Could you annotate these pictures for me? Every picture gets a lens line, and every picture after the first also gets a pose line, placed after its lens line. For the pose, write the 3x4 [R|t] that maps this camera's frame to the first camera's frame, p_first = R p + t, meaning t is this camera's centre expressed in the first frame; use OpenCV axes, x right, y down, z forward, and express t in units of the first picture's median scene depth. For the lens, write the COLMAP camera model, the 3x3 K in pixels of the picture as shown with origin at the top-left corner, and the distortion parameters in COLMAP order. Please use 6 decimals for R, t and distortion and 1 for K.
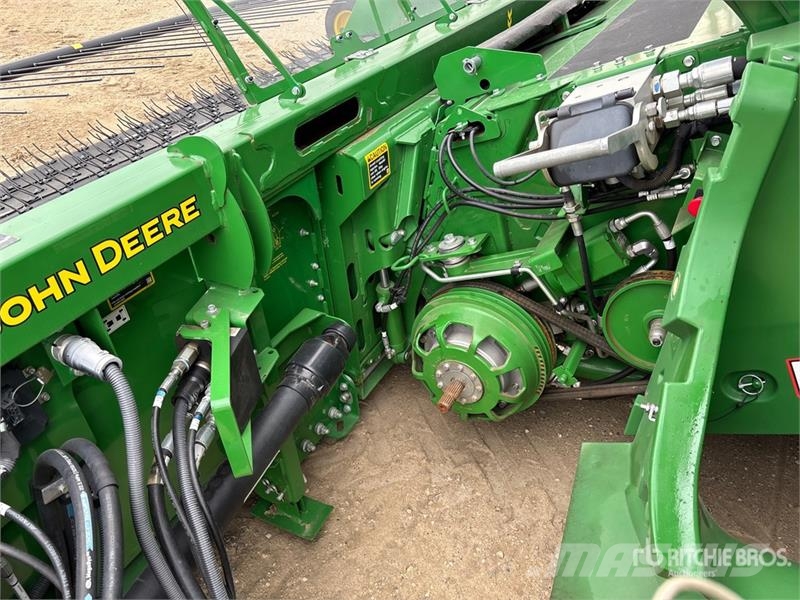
lens RADIAL K [[609.3, 0, 400.0], [0, 609.3, 300.0], [0, 0, 1]] dist [0.054941, -0.056529]
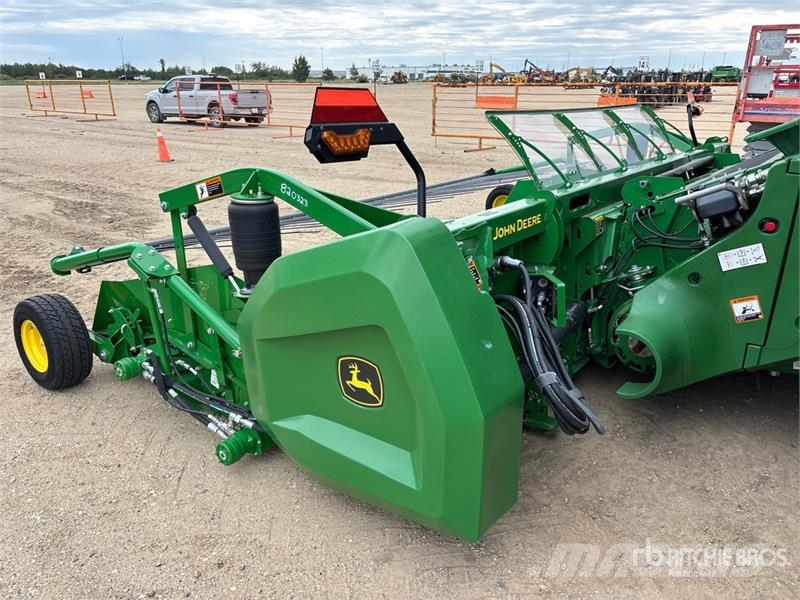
lens RADIAL K [[609.3, 0, 400.0], [0, 609.3, 300.0], [0, 0, 1]] dist [0.054941, -0.056529]
pose [[0.989052, 0.041194, -0.141704, -0.374156], [-0.084360, 0.945705, -0.313886, 0.673125], [0.121080, 0.322404, 0.938827, -0.856617]]
